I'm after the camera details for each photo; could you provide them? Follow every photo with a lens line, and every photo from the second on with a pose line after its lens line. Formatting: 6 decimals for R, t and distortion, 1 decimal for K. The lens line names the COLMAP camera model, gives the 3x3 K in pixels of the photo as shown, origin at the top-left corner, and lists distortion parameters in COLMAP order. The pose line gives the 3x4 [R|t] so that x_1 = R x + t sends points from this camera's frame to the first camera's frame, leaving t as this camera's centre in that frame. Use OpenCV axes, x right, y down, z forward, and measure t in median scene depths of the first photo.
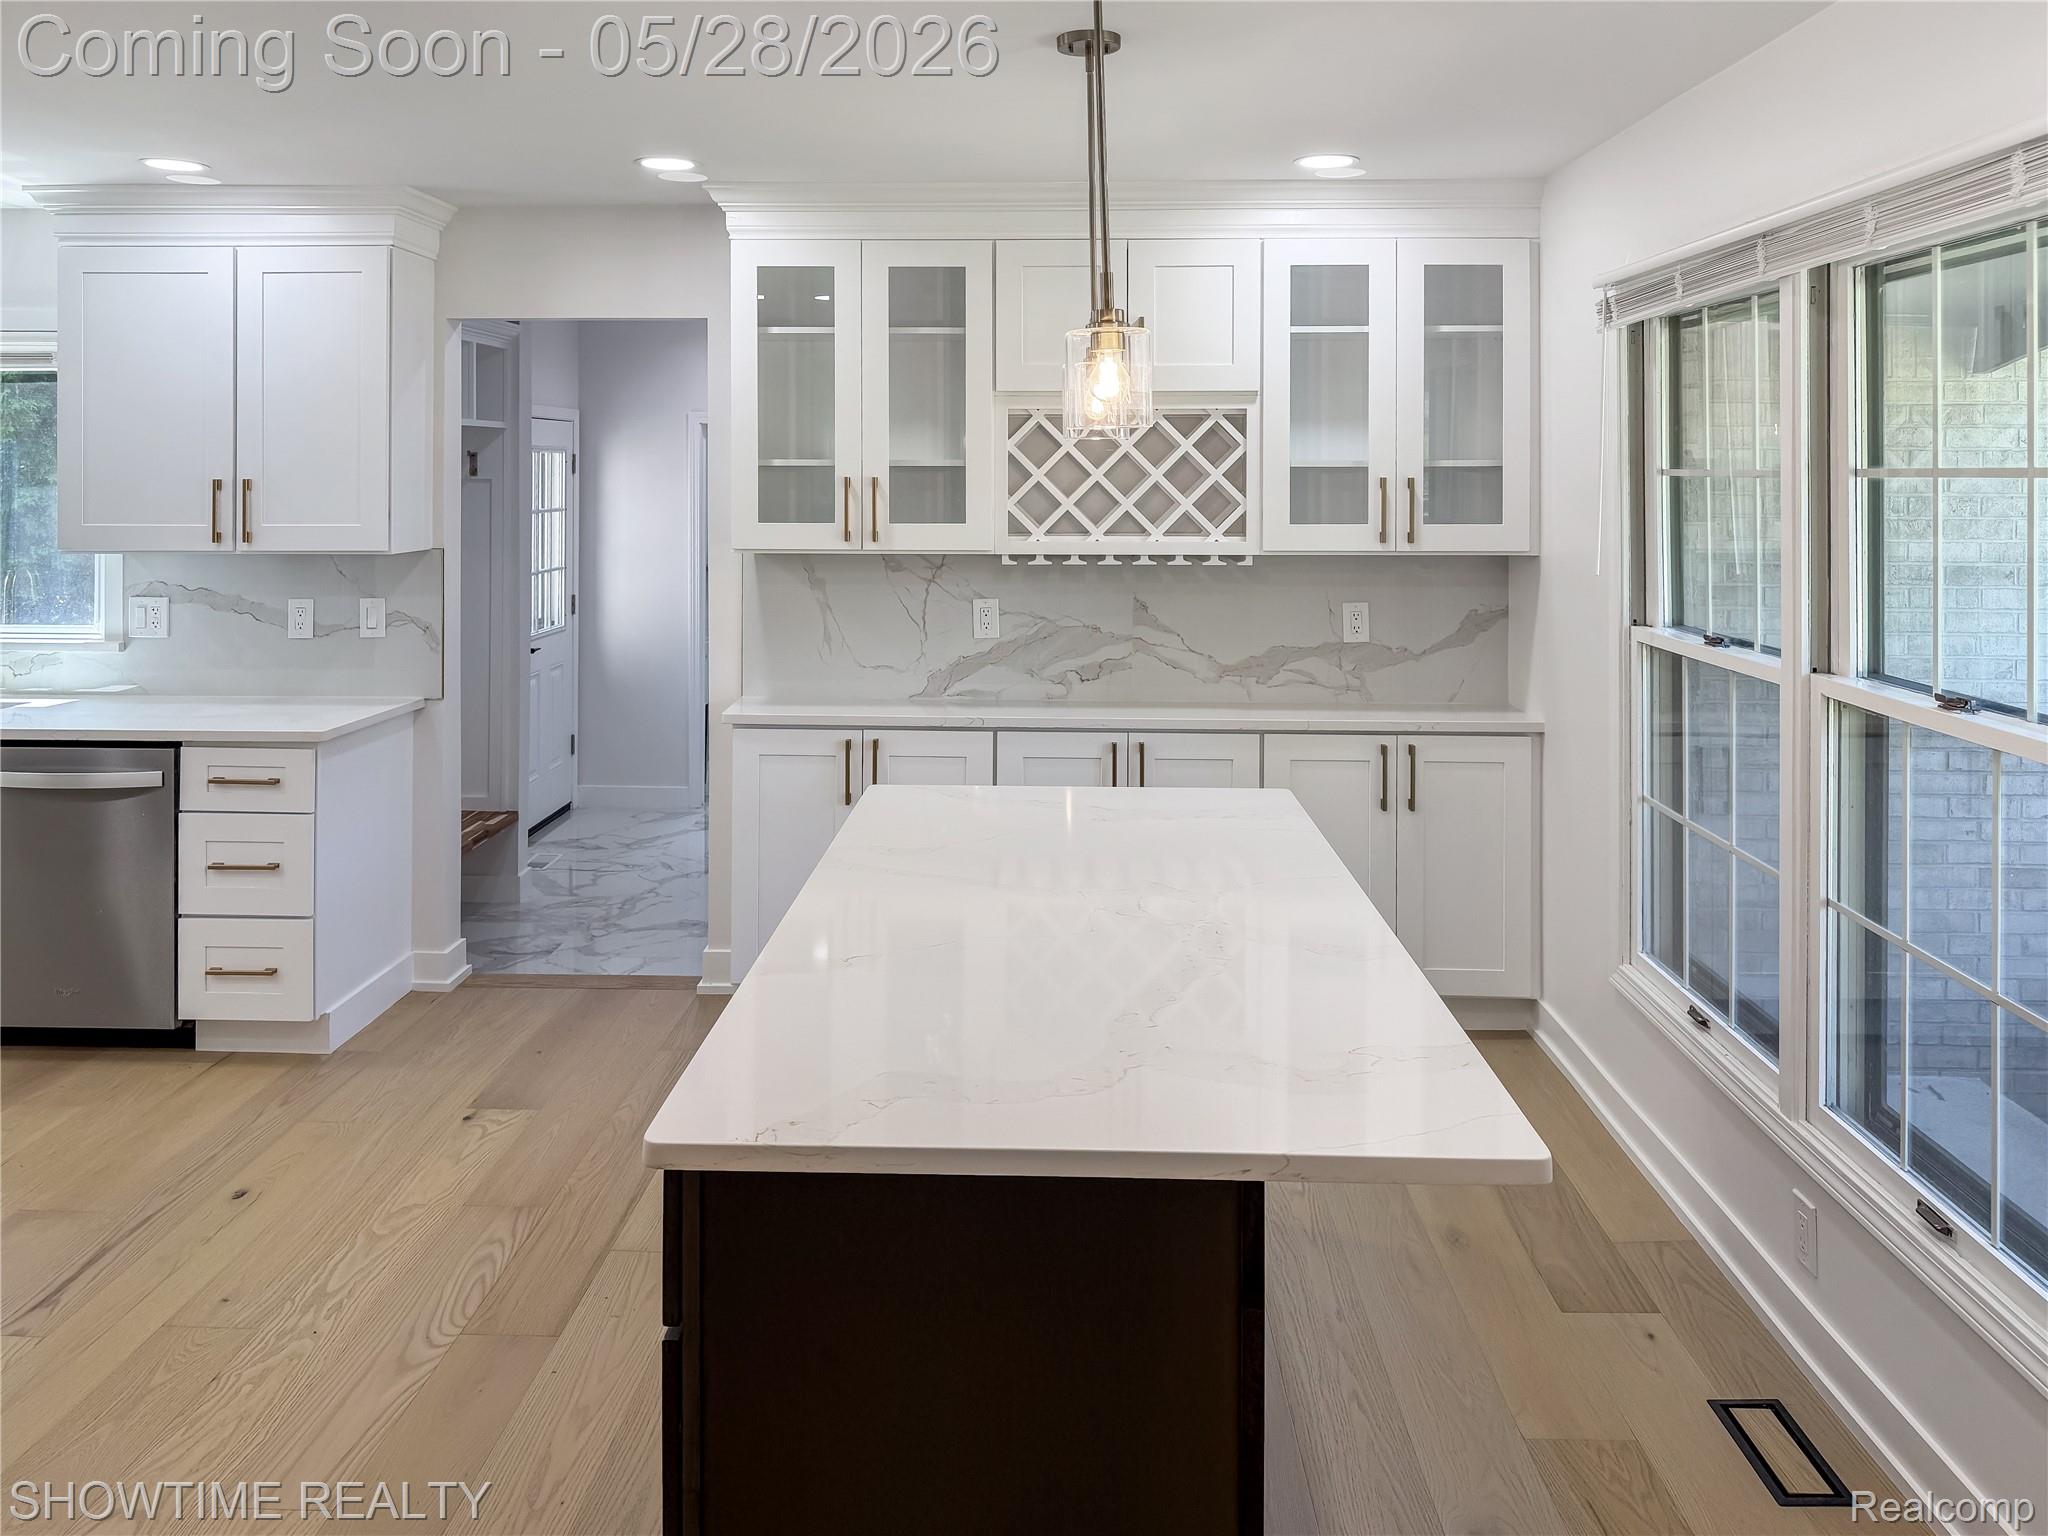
lens RADIAL K [[1548.7, 0, 1013.7], [0, 1548.7, 472.6], [0, 0, 1]] dist [0.000596, -0.000829]
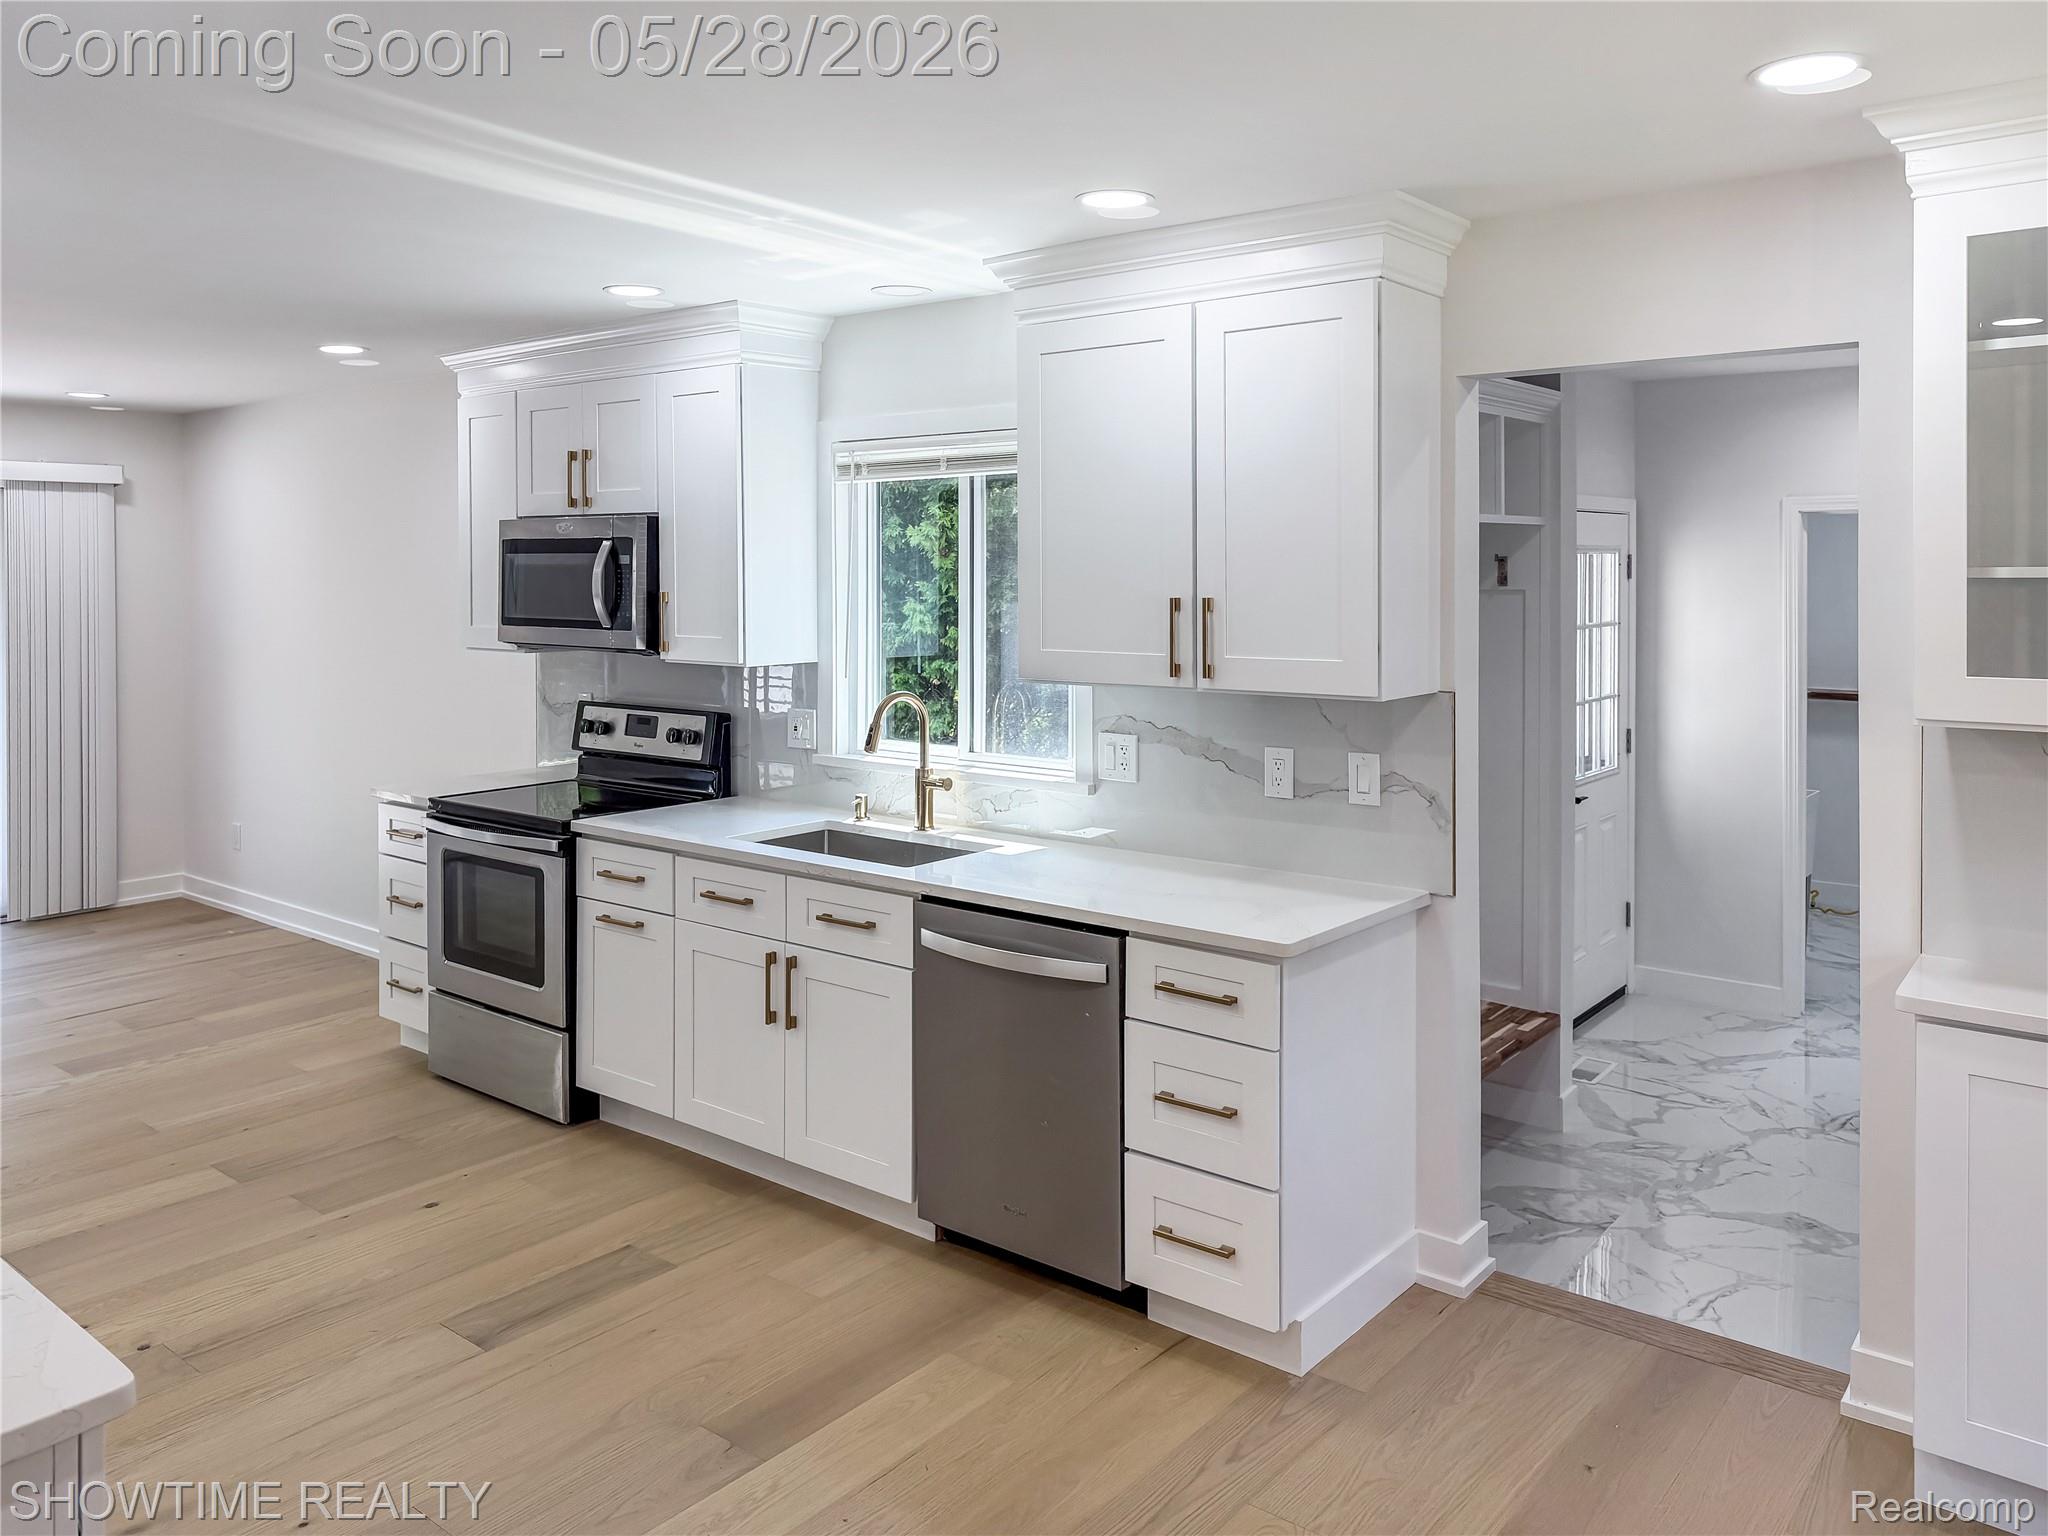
lens RADIAL K [[1519.1, 0, 1032.7], [0, 1519.1, 586.8], [0, 0, 1]] dist [-0.002603, -0.004803]
pose [[0.798743, 0.001420, -0.601670, -0.102750], [0.005852, 0.999932, 0.010128, -0.009341], [0.601644, -0.011611, 0.798680, 0.330759]]
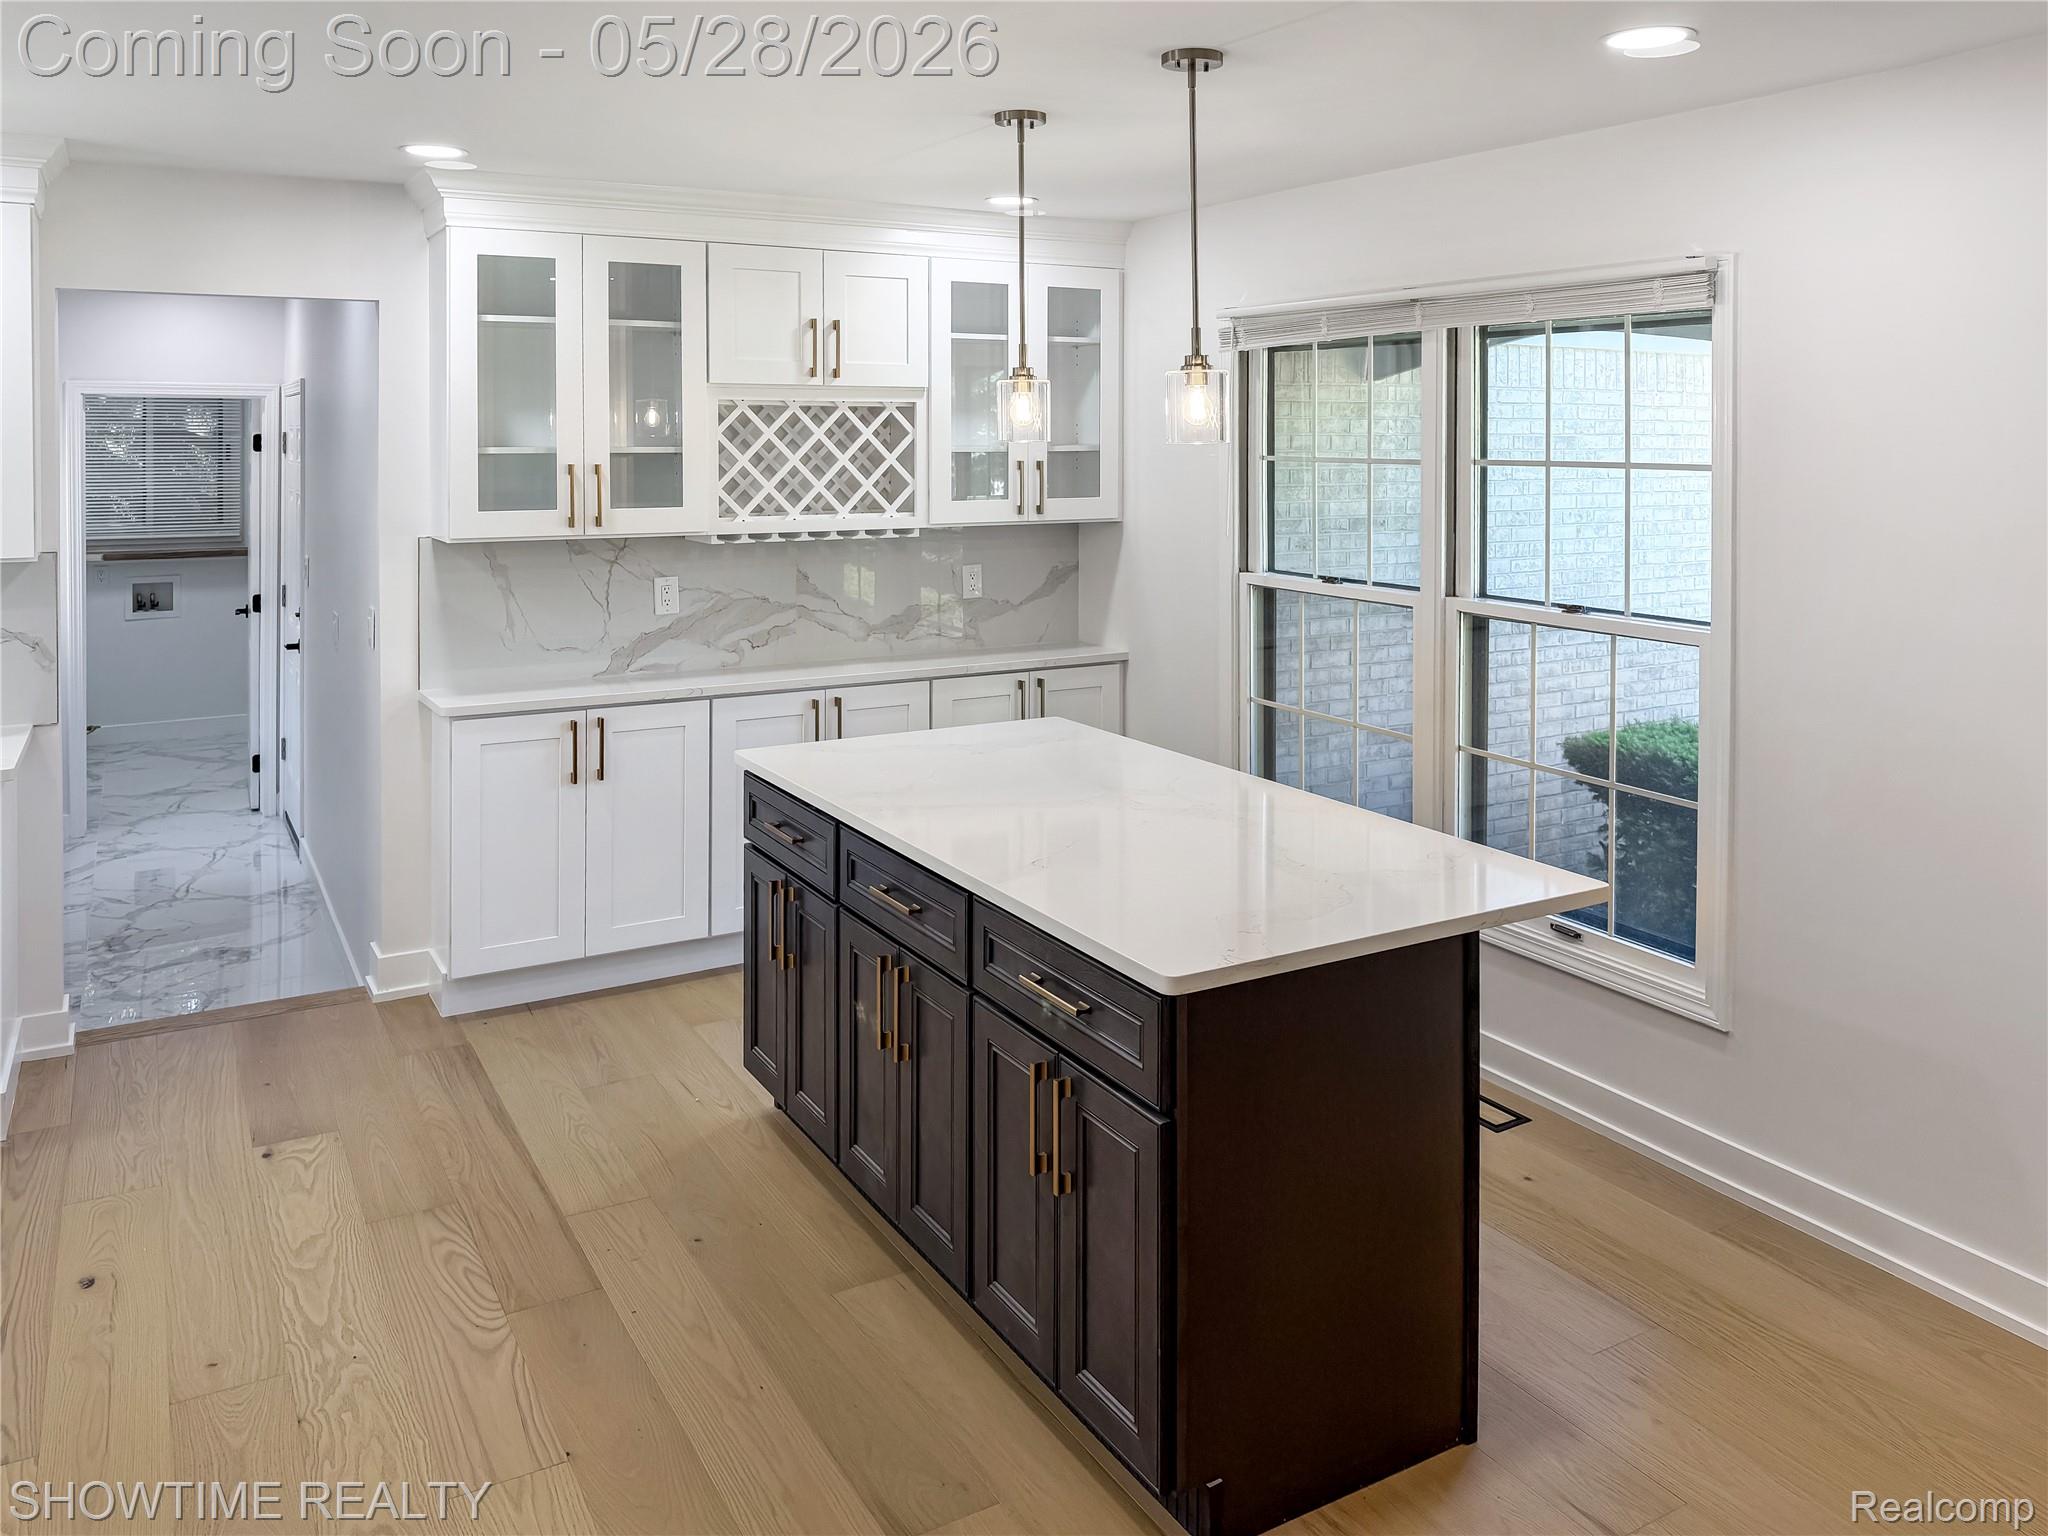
lens RADIAL K [[1548.7, 0, 1013.7], [0, 1548.7, 472.6], [0, 0, 1]] dist [0.000596, -0.000829]
pose [[0.845476, -0.013501, 0.533843, -0.405675], [0.001515, 0.999737, 0.022885, -0.014891], [-0.534012, -0.018540, 0.845274, -0.022269]]
